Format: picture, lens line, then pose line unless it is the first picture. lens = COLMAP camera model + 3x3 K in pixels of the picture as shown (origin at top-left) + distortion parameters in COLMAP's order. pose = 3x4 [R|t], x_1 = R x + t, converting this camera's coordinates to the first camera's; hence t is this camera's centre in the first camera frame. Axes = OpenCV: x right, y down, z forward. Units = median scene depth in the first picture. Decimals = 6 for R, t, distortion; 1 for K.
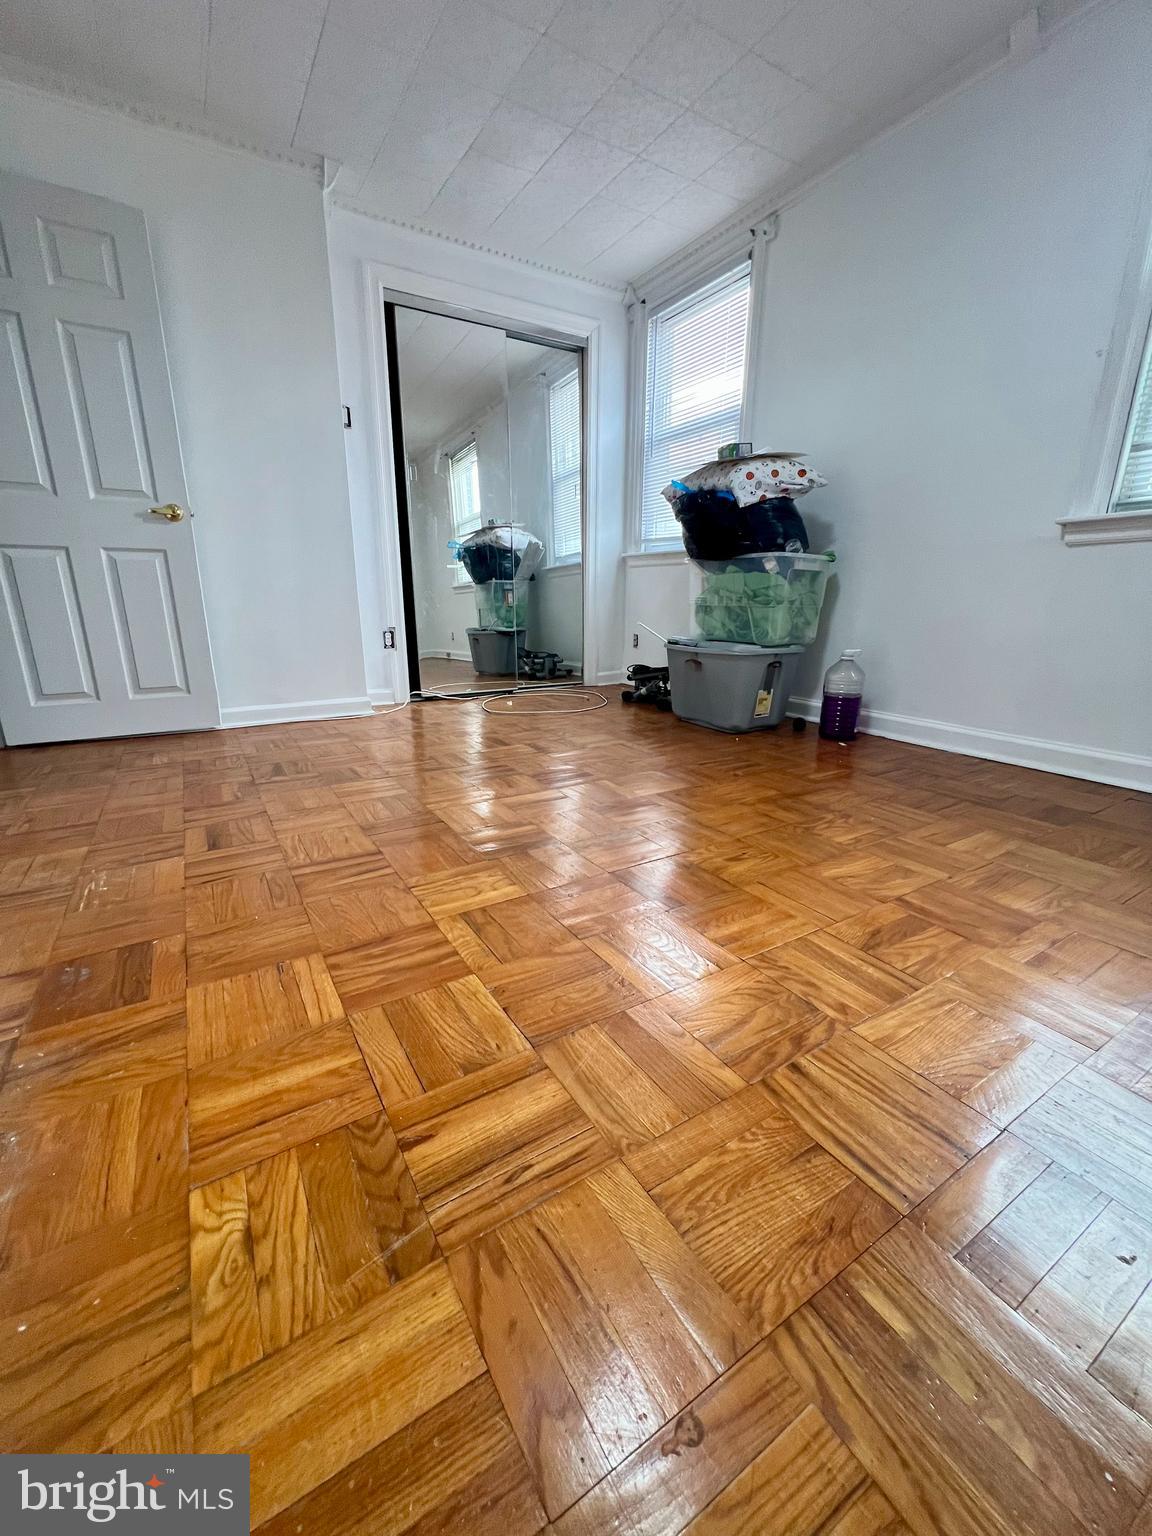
lens RADIAL K [[617.7, 0, 574.9], [0, 617.7, 764.0], [0, 0, 1]] dist [-0.000301, 0.000172]
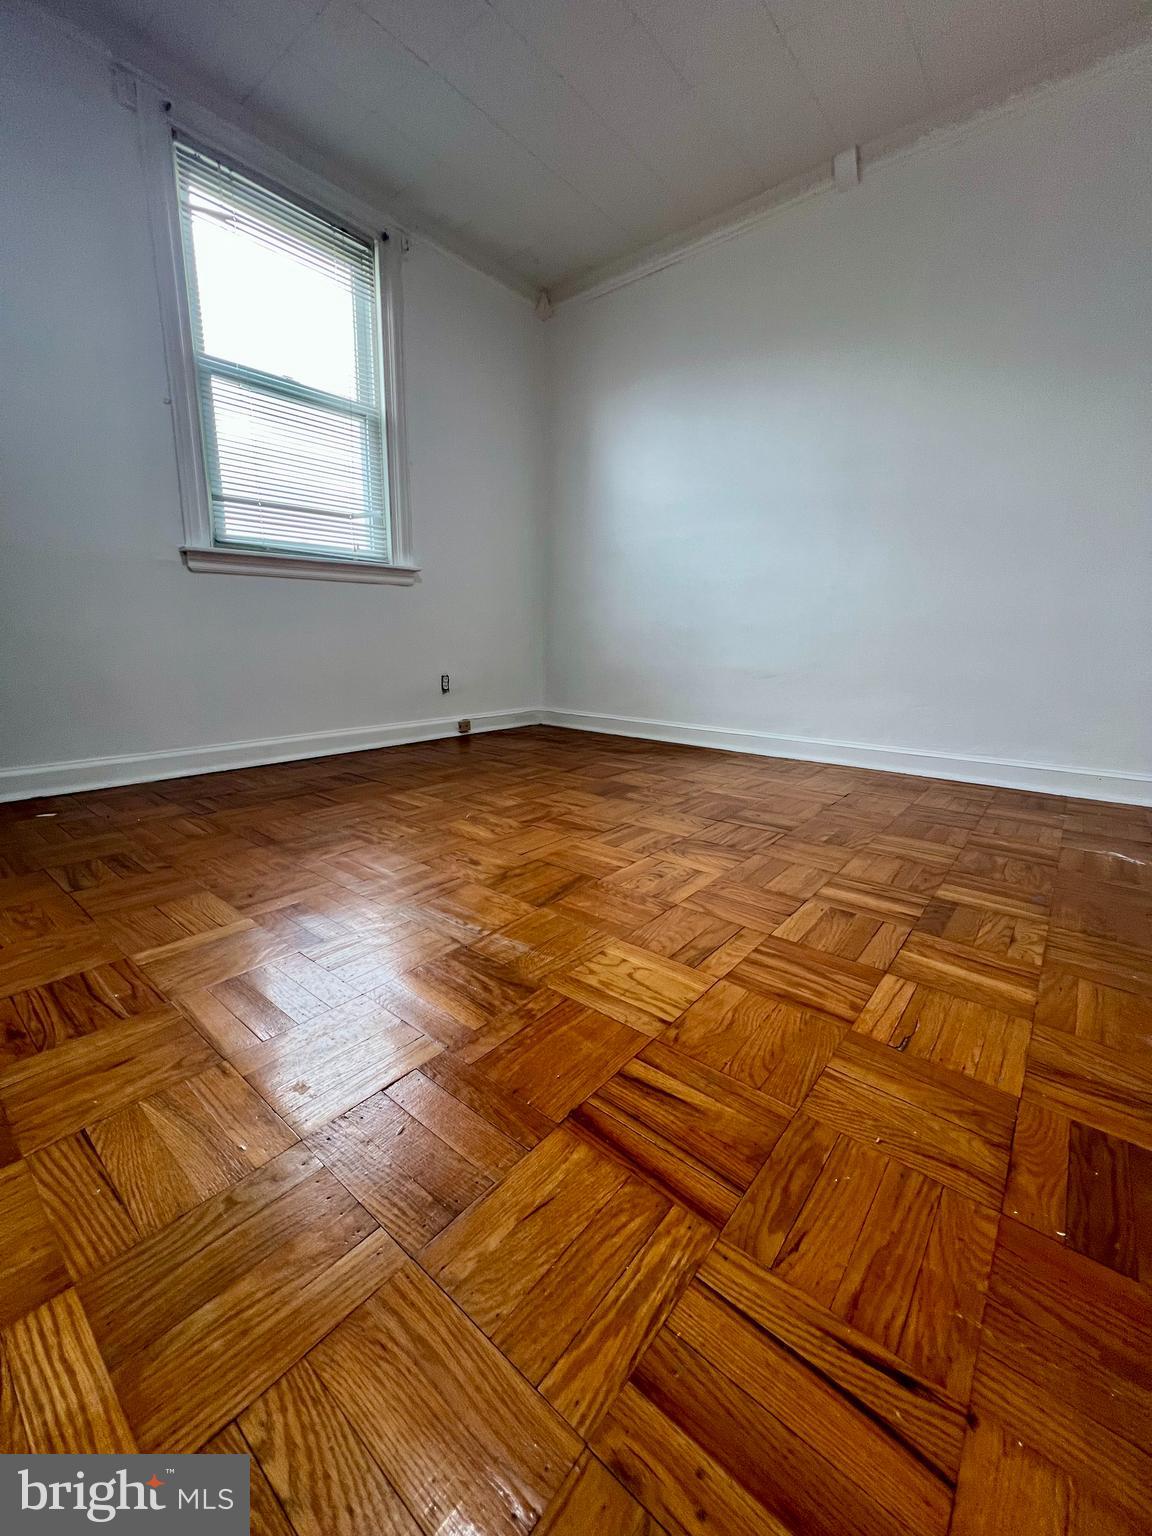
lens RADIAL K [[617.7, 0, 574.9], [0, 617.7, 764.0], [0, 0, 1]] dist [-0.000301, 0.000172]
pose [[-0.320848, -0.202507, 0.925228, -0.982142], [0.238757, 0.928034, 0.285917, -0.348585], [-0.916543, 0.312640, -0.249408, 1.427997]]
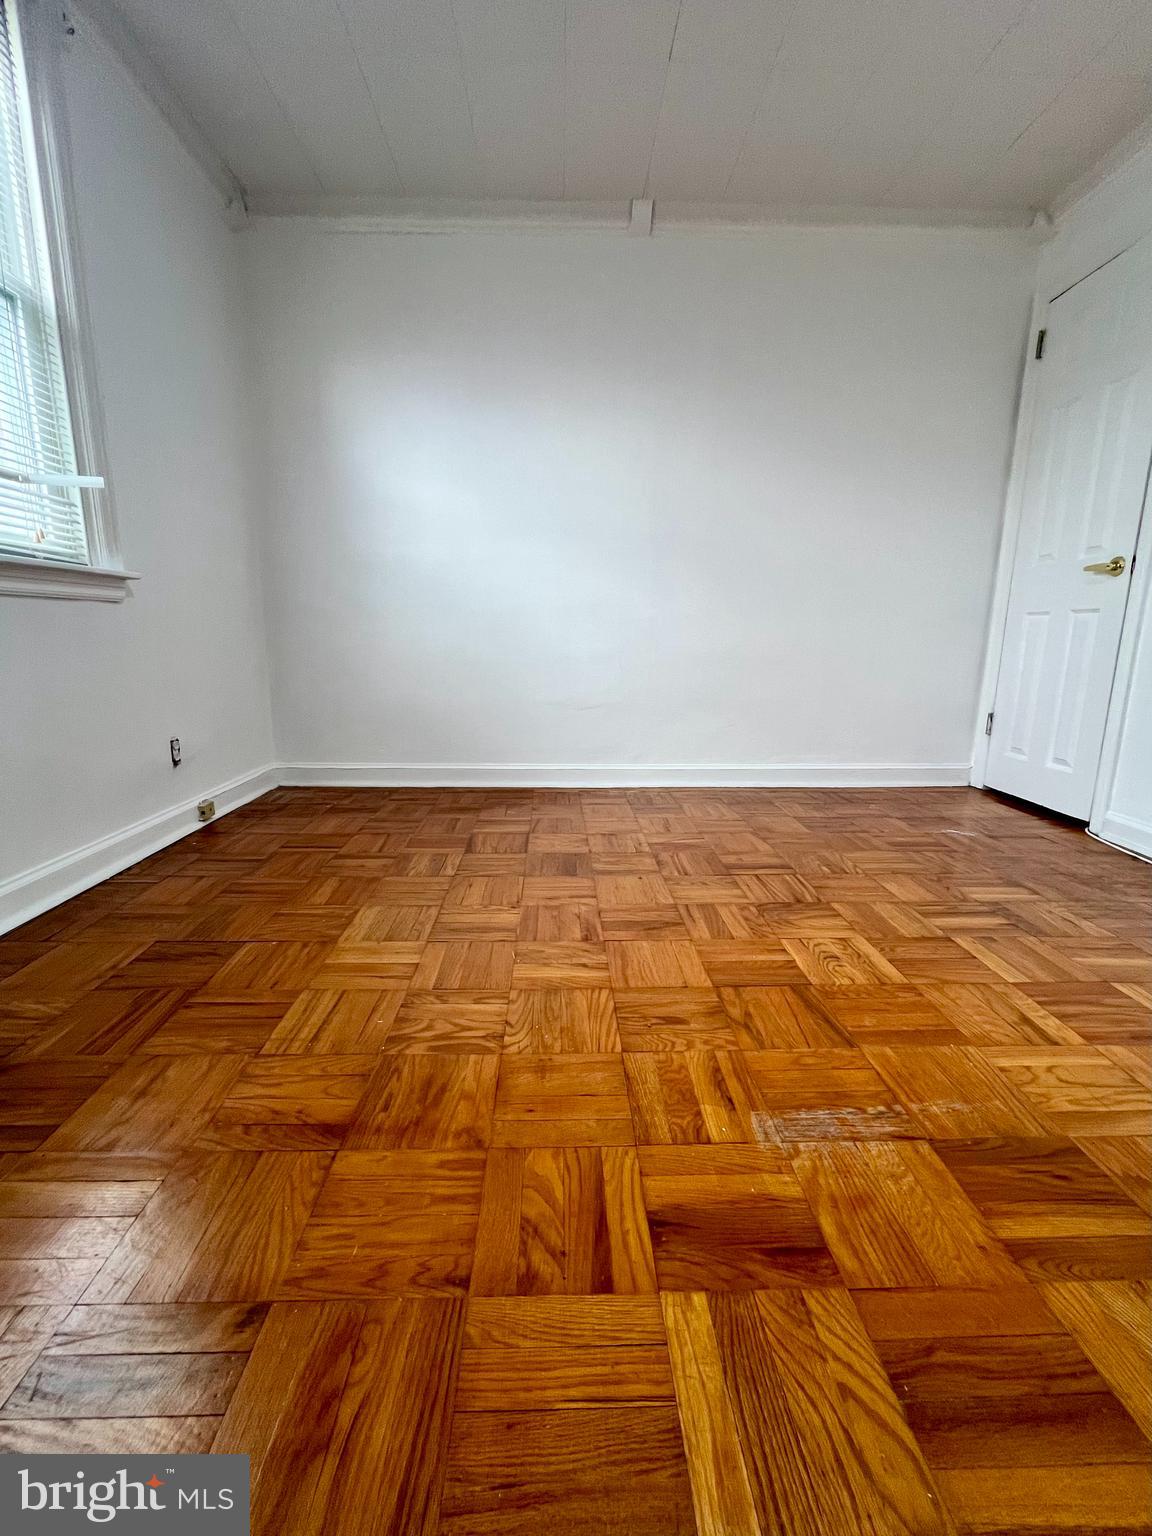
lens RADIAL K [[638.6, 0, 576.0], [0, 638.6, 768.0], [0, 0, 1]] dist [-0.002969, 0.000103]
pose [[-0.866394, -0.110296, 0.487027, 0.015869], [0.121765, 0.899200, 0.420253, -0.647314], [-0.484287, 0.423407, -0.765632, 2.080797]]
